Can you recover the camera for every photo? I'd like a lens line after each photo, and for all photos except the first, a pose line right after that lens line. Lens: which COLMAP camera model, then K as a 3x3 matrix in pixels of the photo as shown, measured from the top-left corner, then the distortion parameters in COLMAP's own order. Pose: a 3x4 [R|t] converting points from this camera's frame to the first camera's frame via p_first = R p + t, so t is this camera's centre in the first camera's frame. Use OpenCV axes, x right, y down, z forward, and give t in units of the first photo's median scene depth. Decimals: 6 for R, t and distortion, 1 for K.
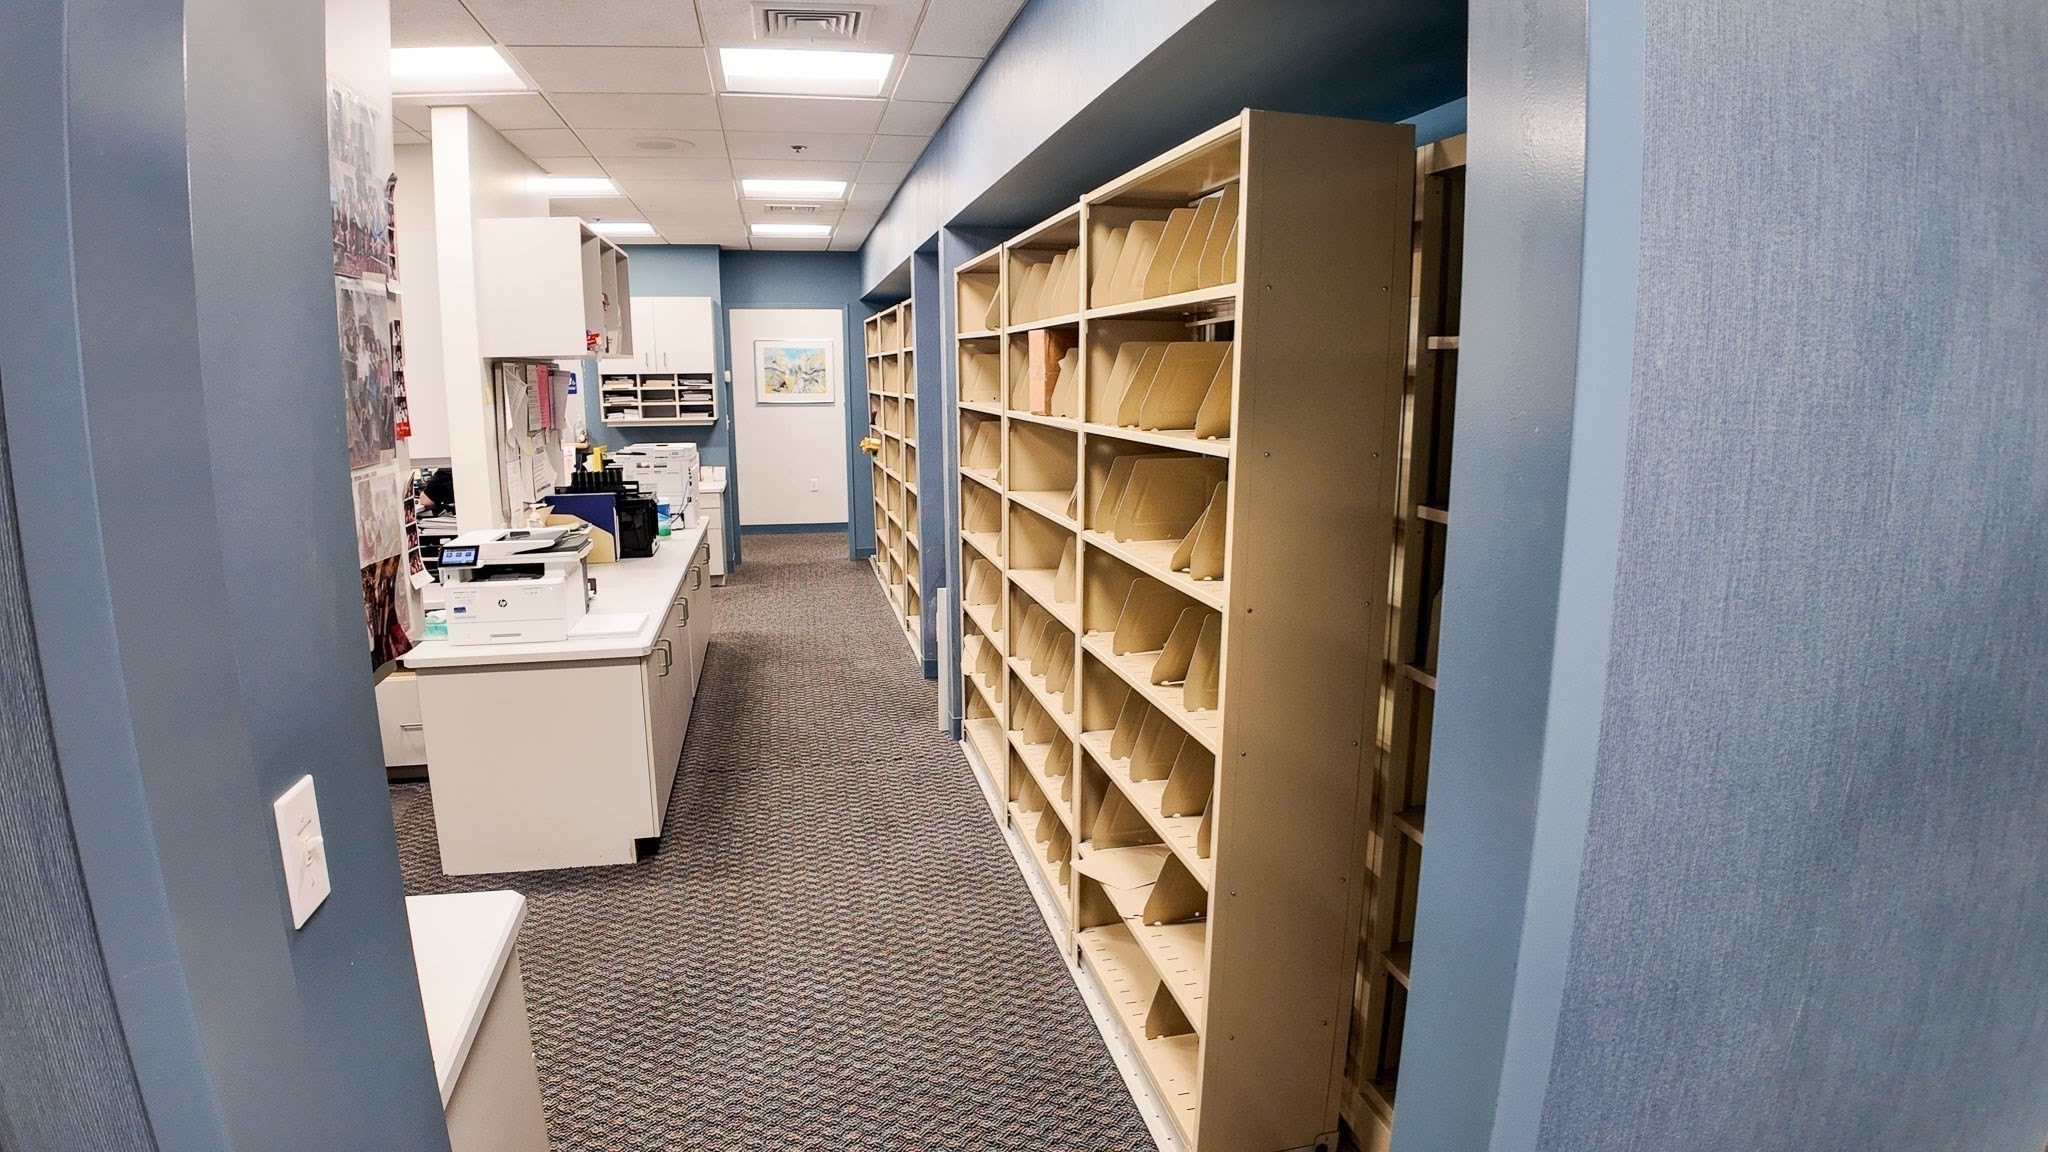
lens RADIAL K [[1100.9, 0, 1024.0], [0, 1100.9, 576.0], [0, 0, 1]] dist [-0.001032, -0.000159]
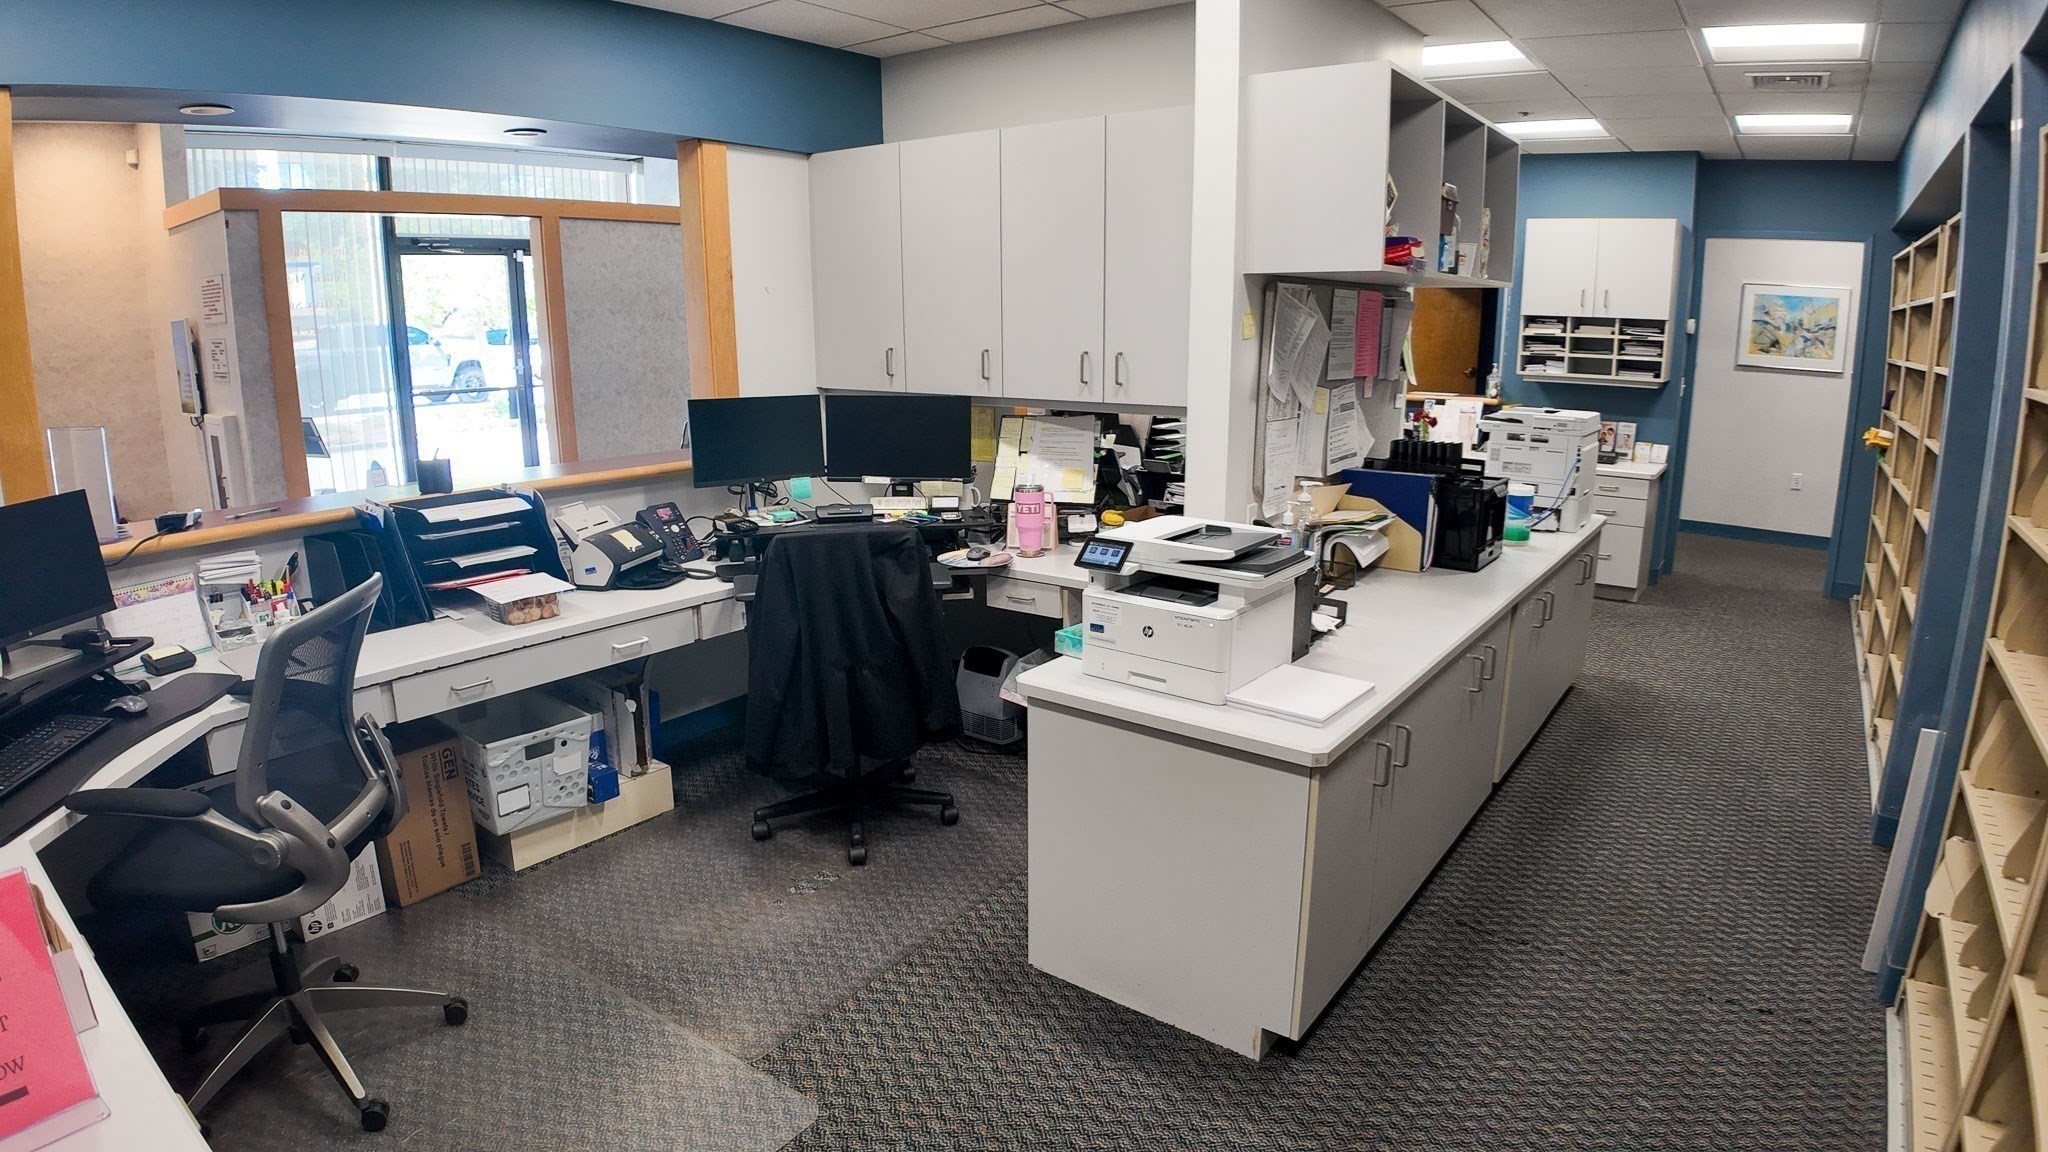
lens RADIAL K [[1122.2, 0, 1024.0], [0, 1122.2, 576.0], [0, 0, 1]] dist [-0.128689, -0.000249]
pose [[0.657737, 0.179980, -0.731429, -0.013658], [-0.145144, 0.983120, 0.111392, -0.032989], [0.739131, 0.032896, 0.672758, 0.215017]]
